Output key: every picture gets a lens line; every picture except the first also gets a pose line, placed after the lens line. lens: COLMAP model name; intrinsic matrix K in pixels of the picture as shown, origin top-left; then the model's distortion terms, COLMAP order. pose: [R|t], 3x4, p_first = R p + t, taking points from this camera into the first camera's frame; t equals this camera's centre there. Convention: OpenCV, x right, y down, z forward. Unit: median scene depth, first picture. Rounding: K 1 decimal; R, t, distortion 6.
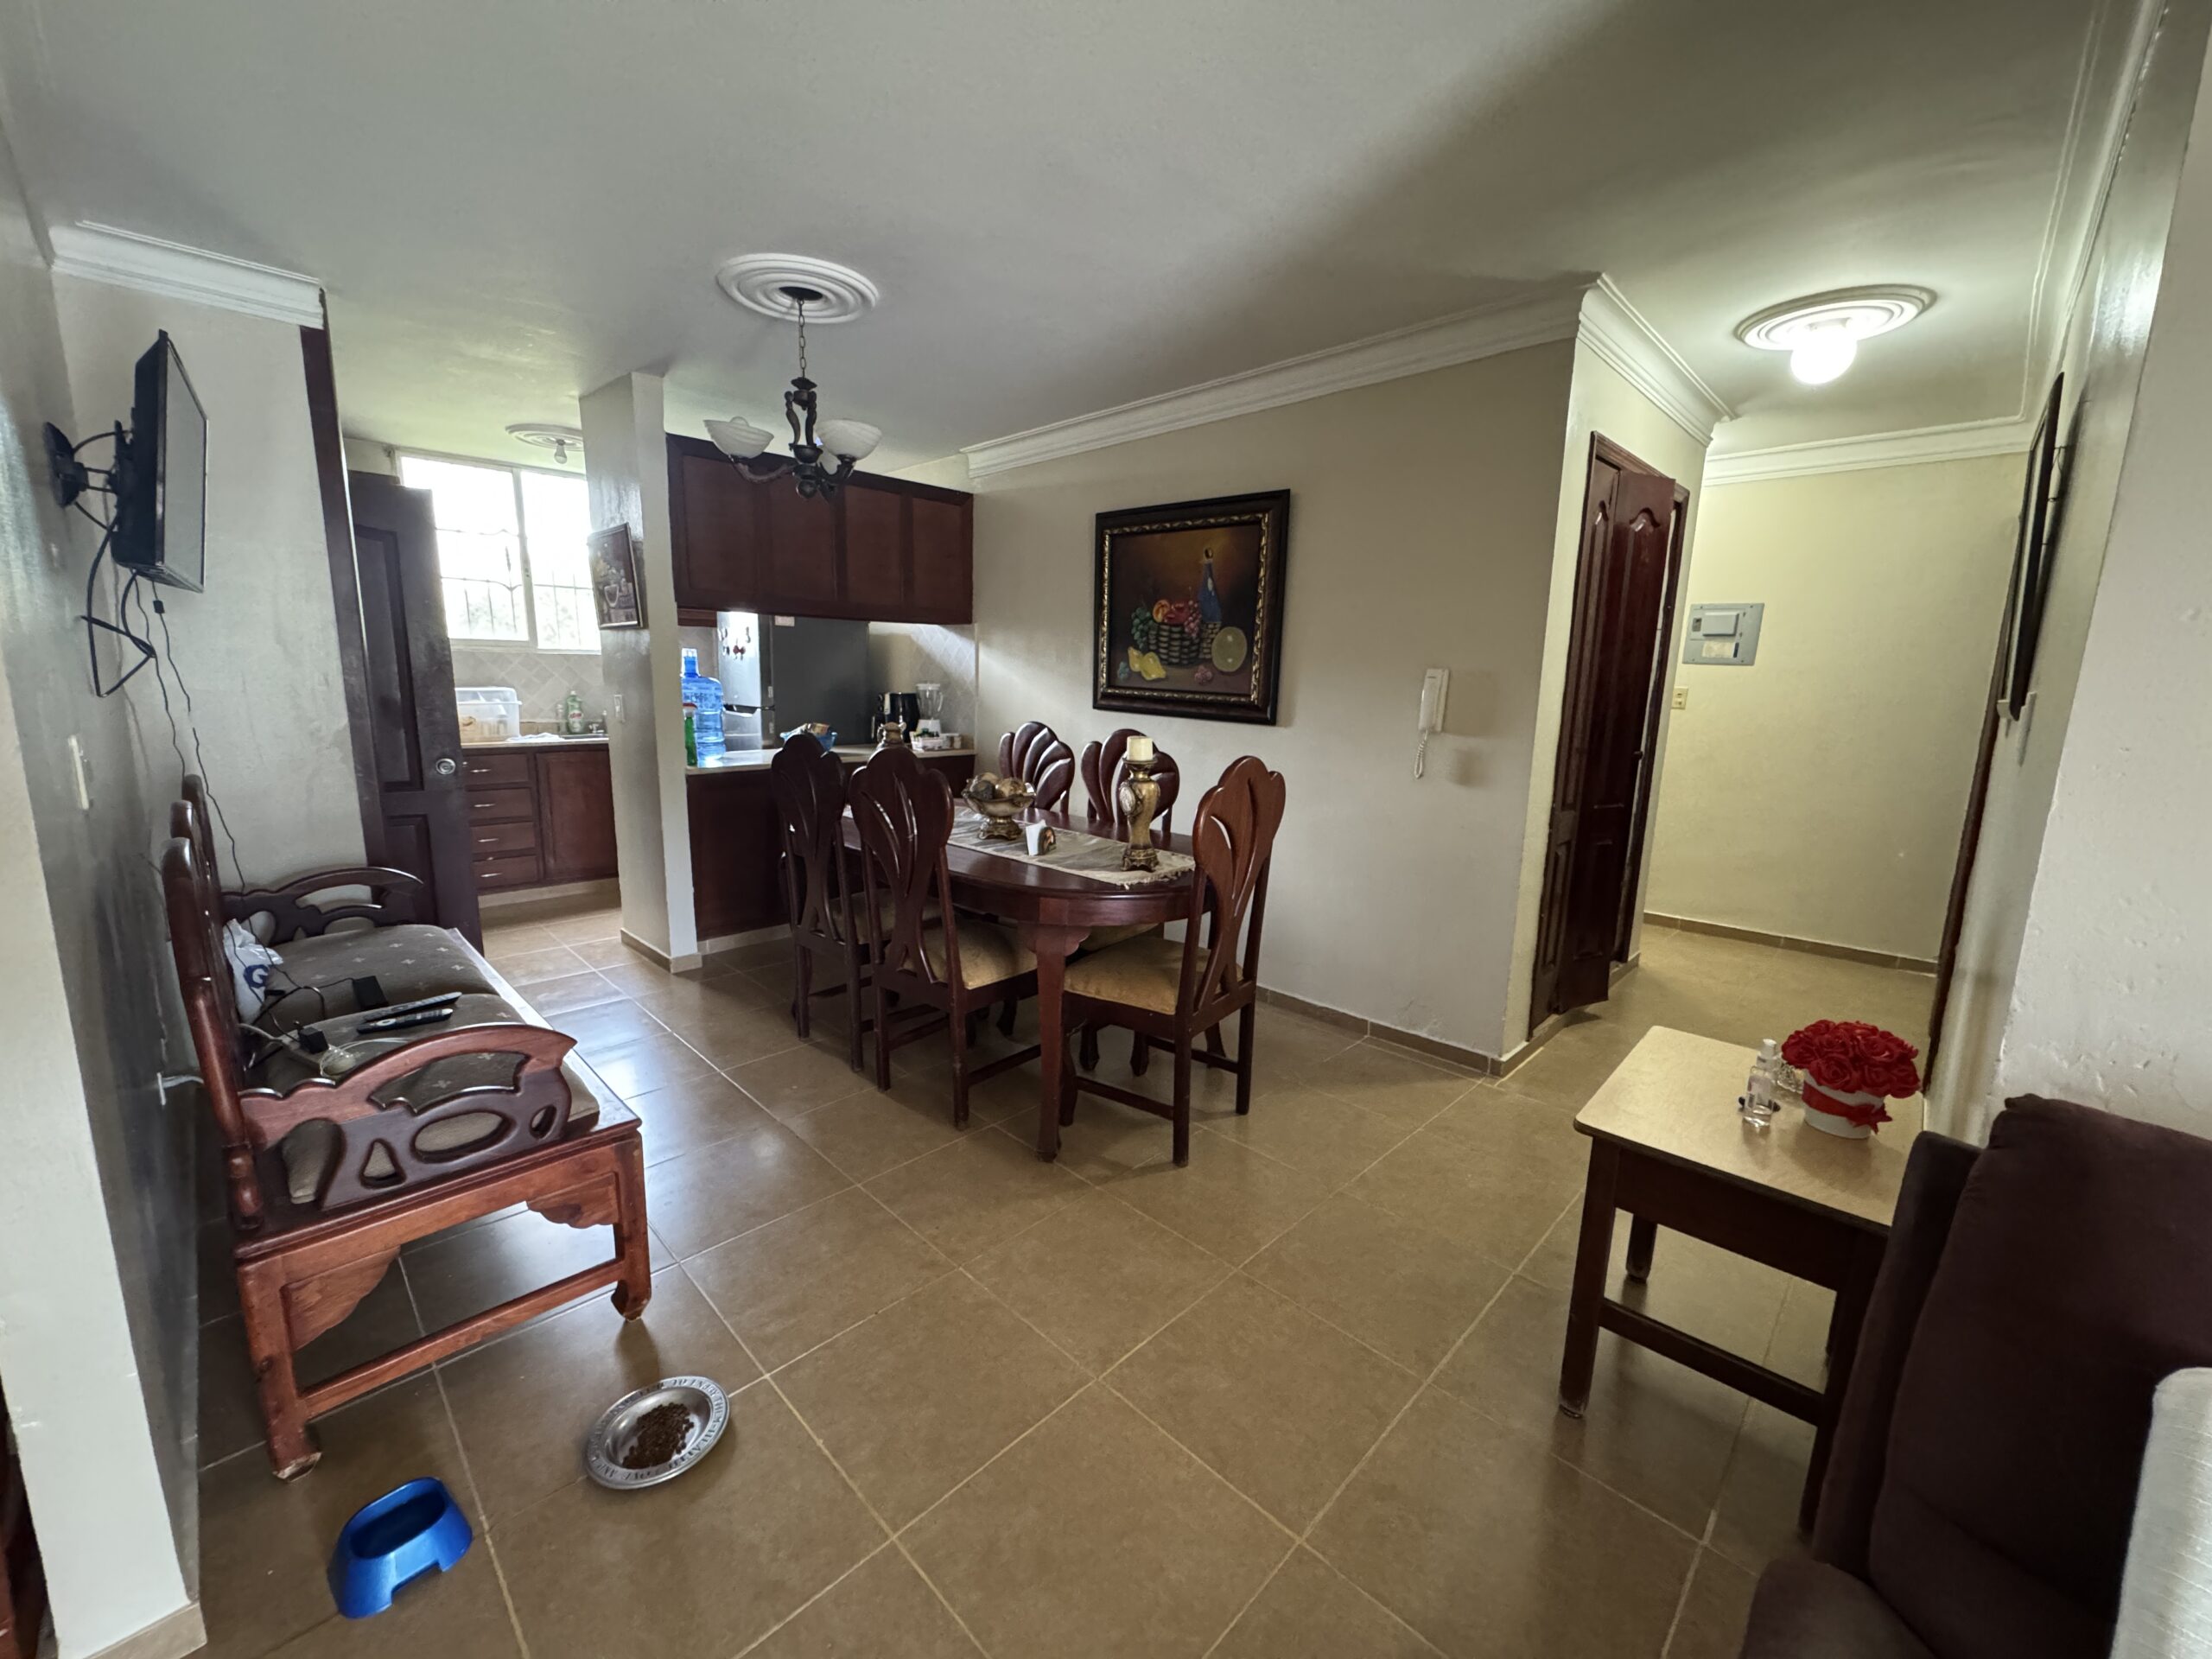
lens RADIAL K [[874.6, 0, 1103.2], [0, 874.6, 826.6], [0, 0, 1]] dist [-0.003465, 0.000231]
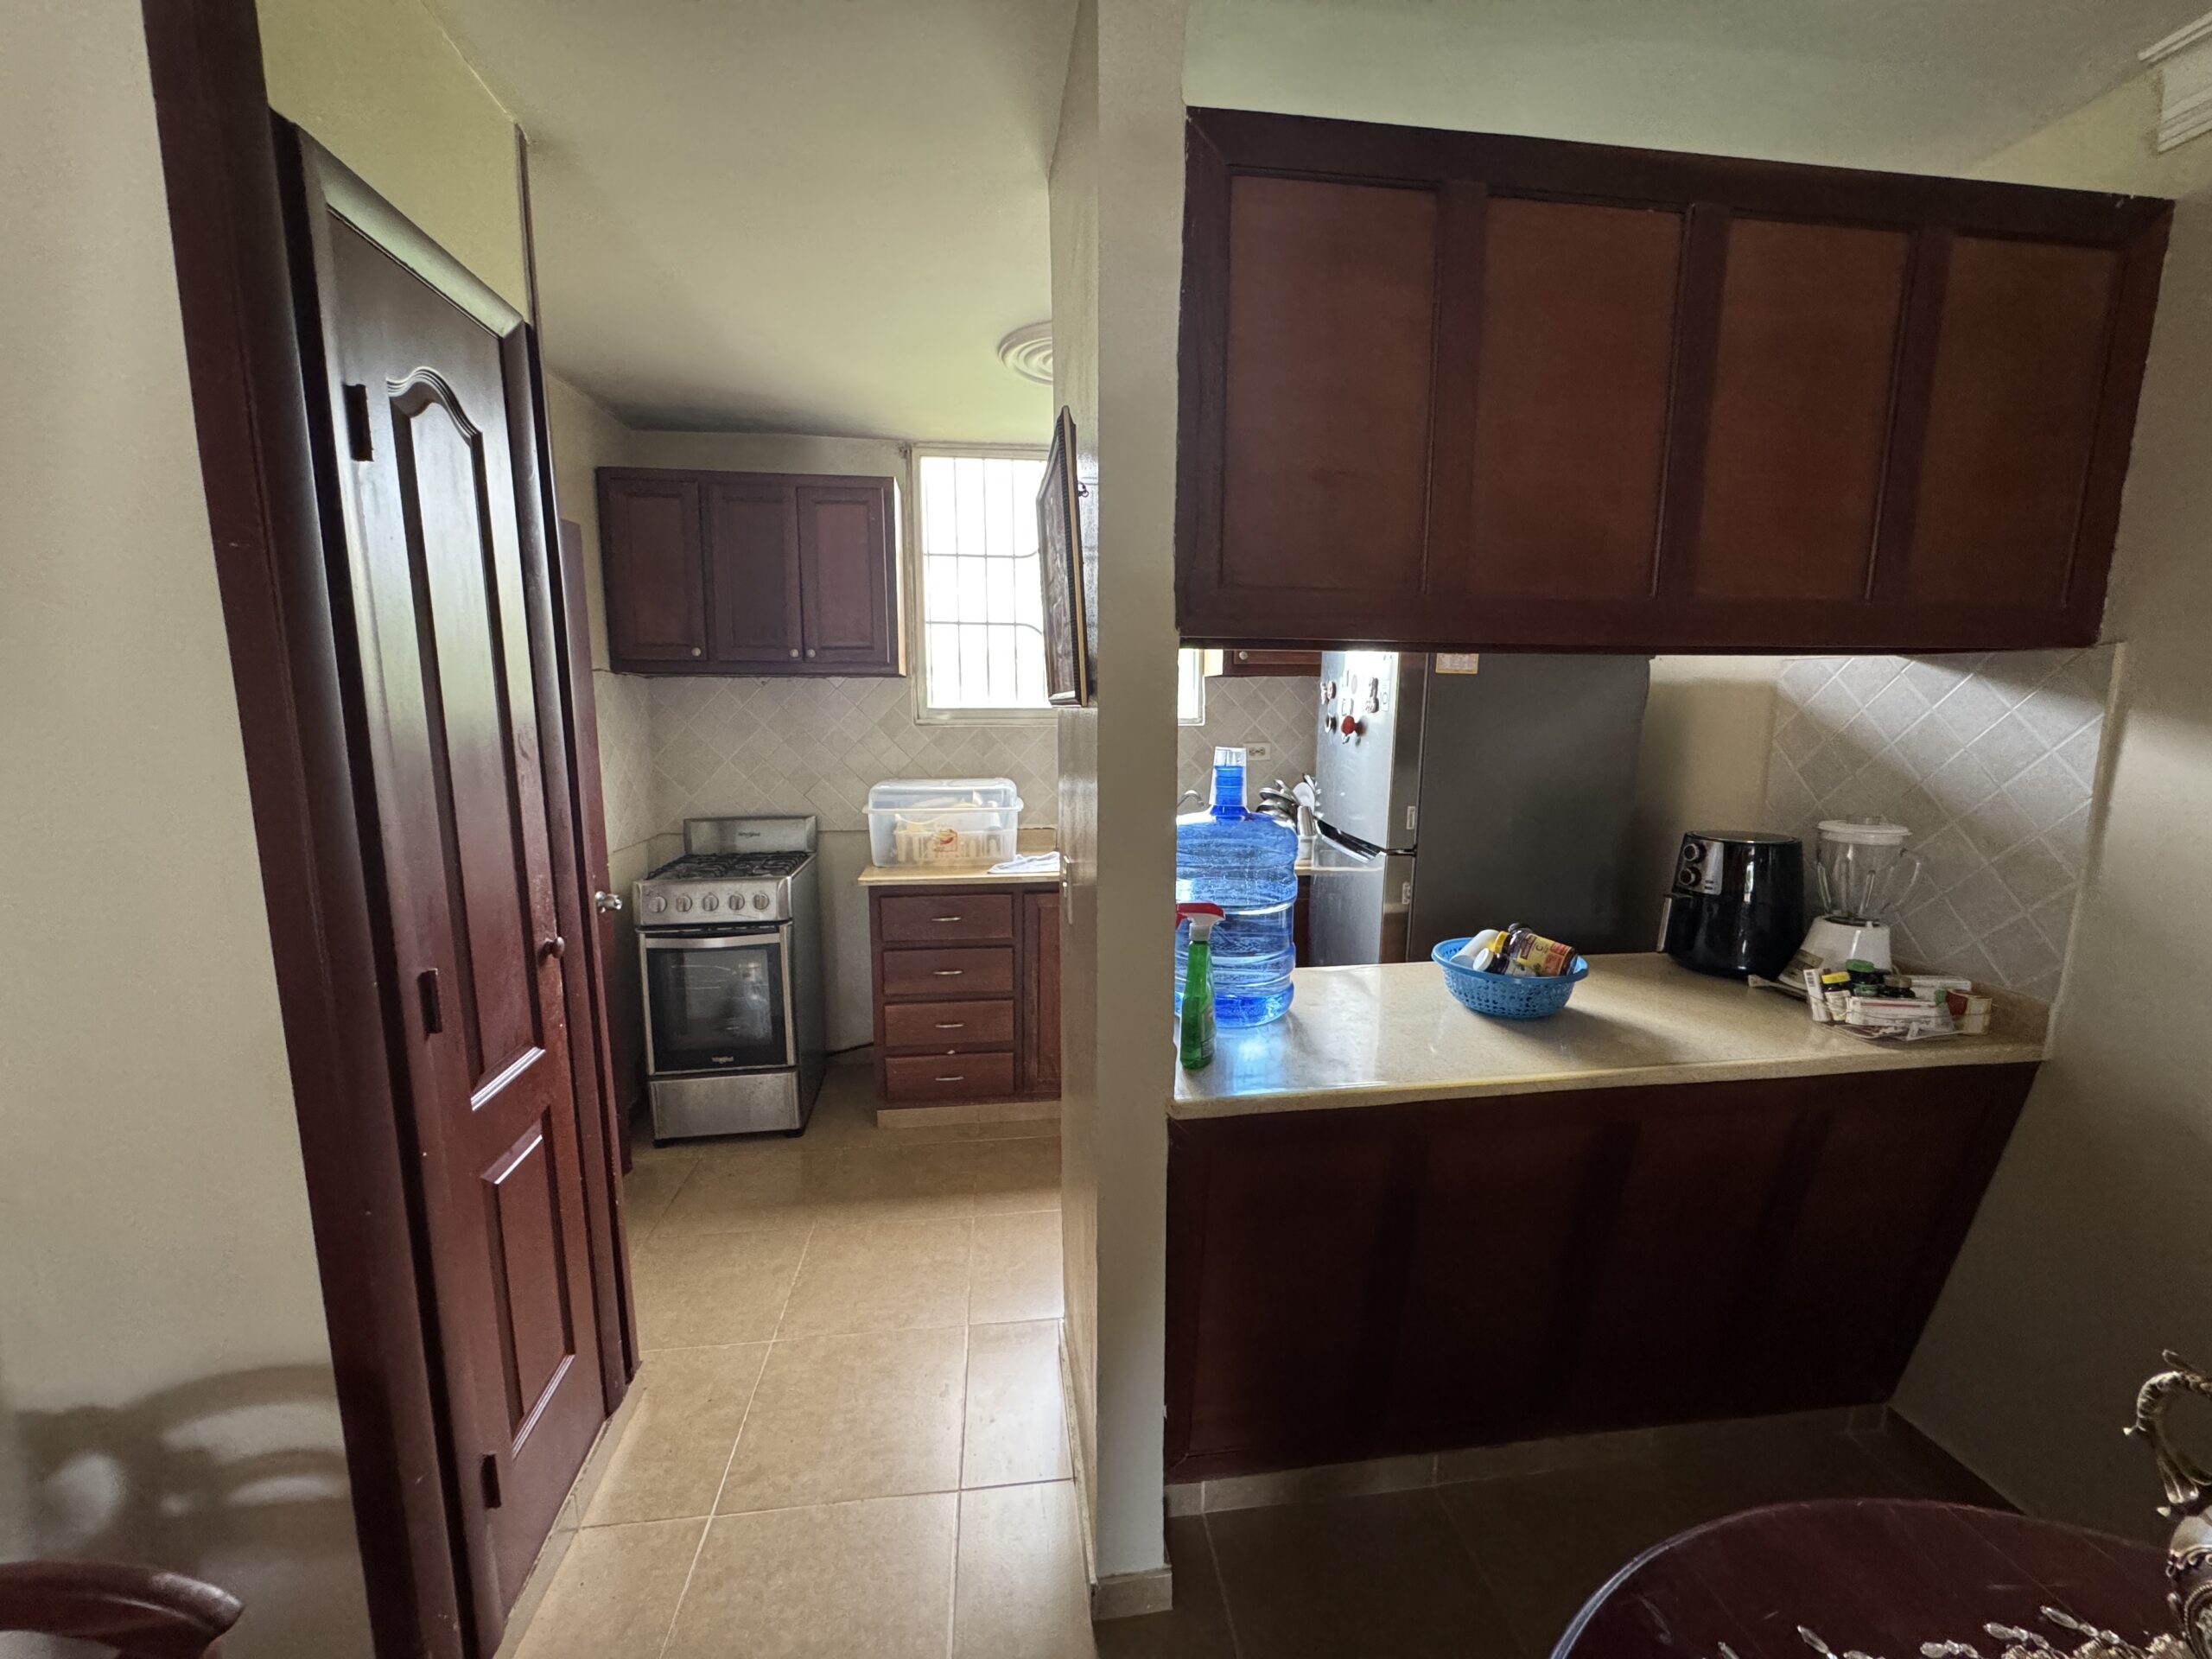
lens RADIAL K [[882.9, 0, 1113.2], [0, 882.9, 830.2], [0, 0, 1]] dist [-0.002191, -0.000692]
pose [[0.792095, 0.070325, -0.606333, -0.222289], [-0.093732, 0.995573, -0.006977, -0.129171], [0.603158, 0.062359, 0.795180, 0.535072]]
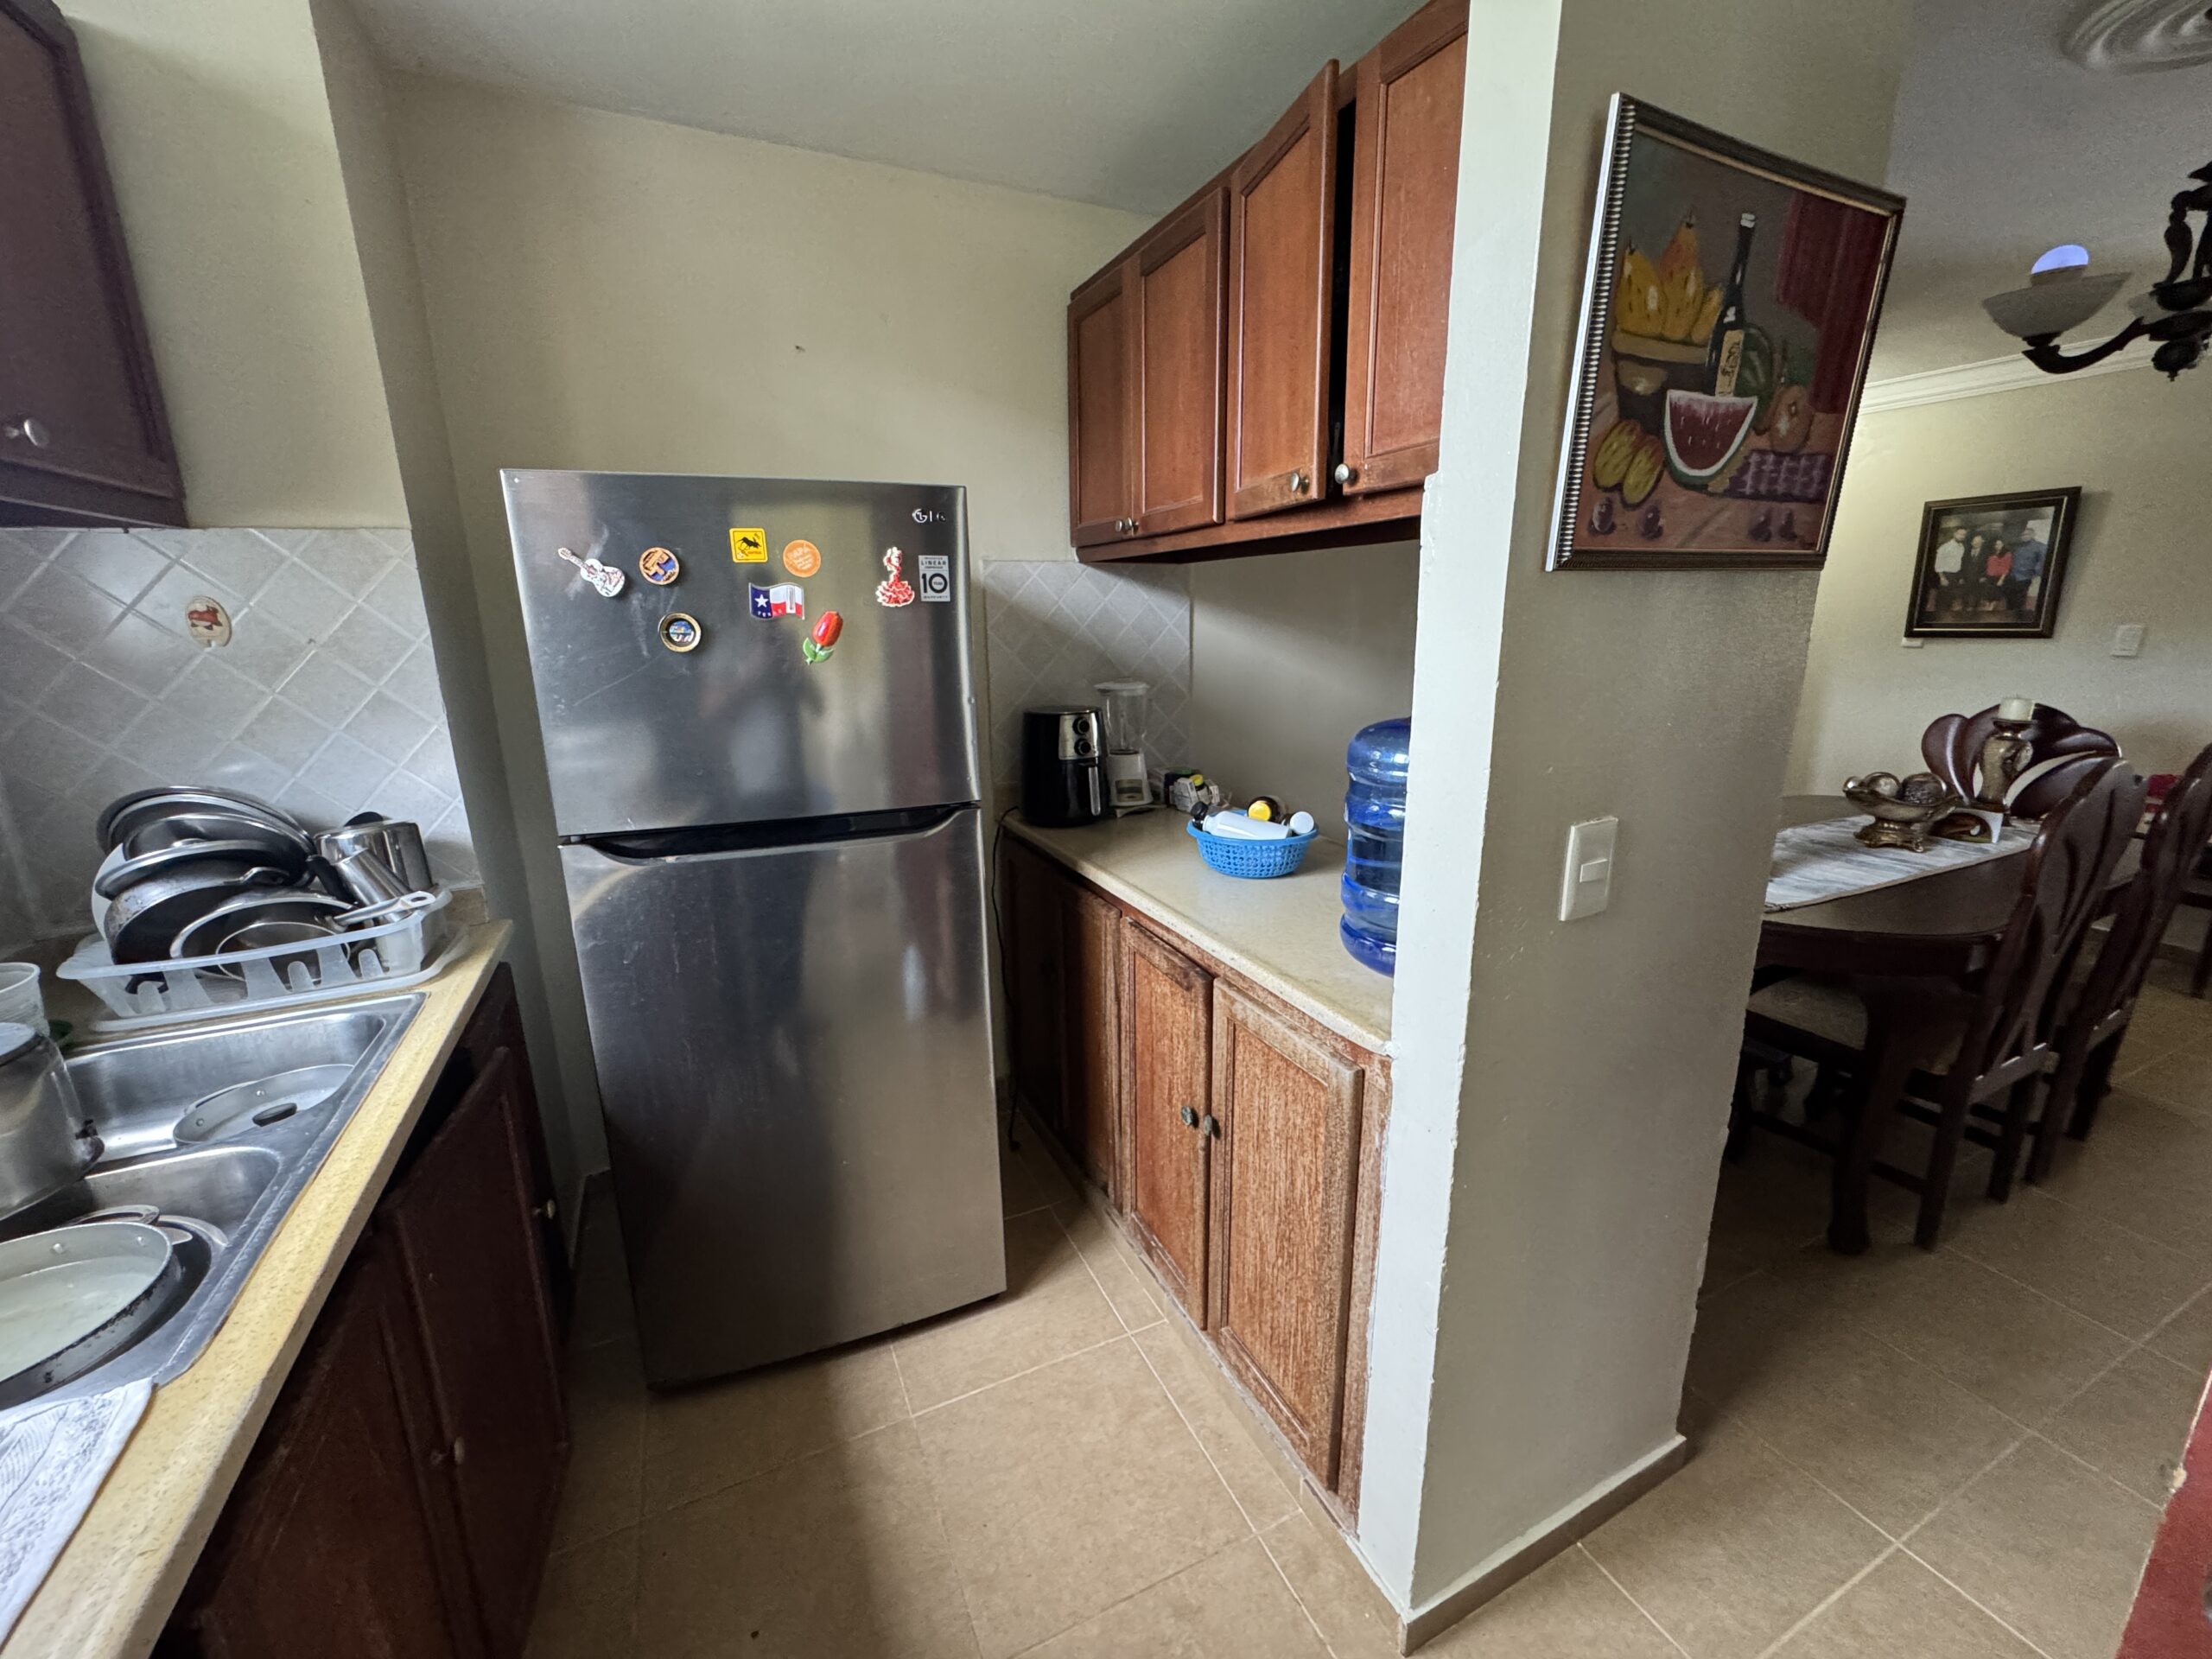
lens RADIAL K [[874.6, 0, 1103.2], [0, 874.6, 826.6], [0, 0, 1]] dist [-0.003465, 0.000231]
pose [[0.333232, -0.247034, 0.909907, -0.672995], [0.189759, 0.962890, 0.191923, -0.180886], [-0.923552, 0.108708, 0.367743, 0.828721]]
